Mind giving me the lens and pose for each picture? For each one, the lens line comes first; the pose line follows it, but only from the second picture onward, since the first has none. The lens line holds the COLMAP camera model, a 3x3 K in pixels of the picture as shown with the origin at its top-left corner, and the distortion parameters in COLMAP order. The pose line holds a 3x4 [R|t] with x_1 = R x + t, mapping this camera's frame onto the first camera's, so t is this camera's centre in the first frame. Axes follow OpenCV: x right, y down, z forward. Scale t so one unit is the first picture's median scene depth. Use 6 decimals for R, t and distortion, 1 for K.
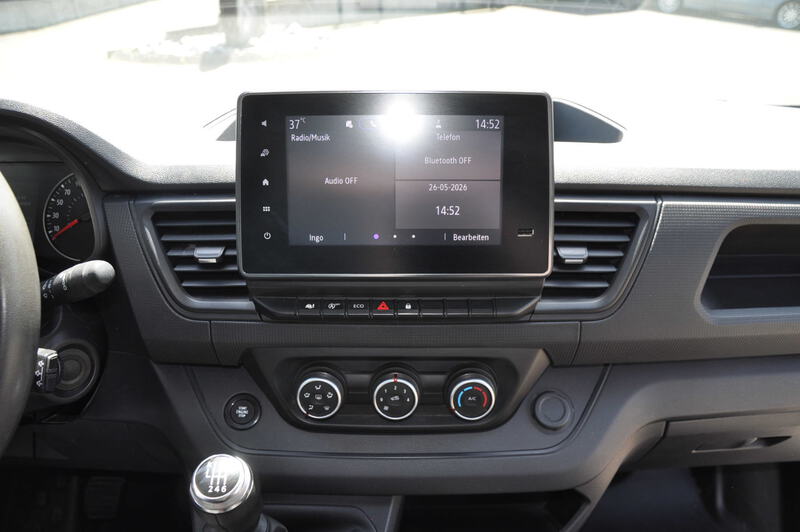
lens RADIAL K [[665.7, 0, 400.0], [0, 665.7, 266.0], [0, 0, 1]] dist [-0.103877, 0.012950]
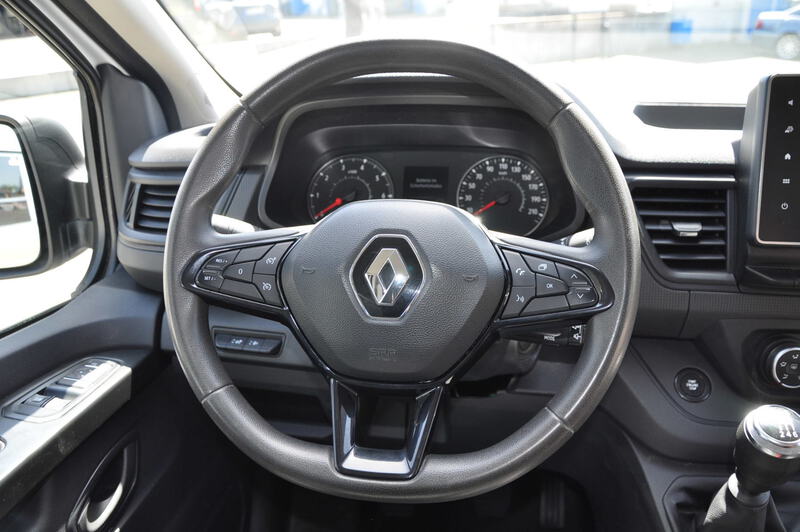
lens RADIAL K [[665.7, 0, 400.0], [0, 665.7, 266.0], [0, 0, 1]] dist [-0.103877, 0.012950]
pose [[0.994943, 0.032066, -0.095190, -0.647190], [-0.039080, 0.996583, -0.072763, 0.135977], [0.092532, 0.076115, 0.992796, -0.076049]]
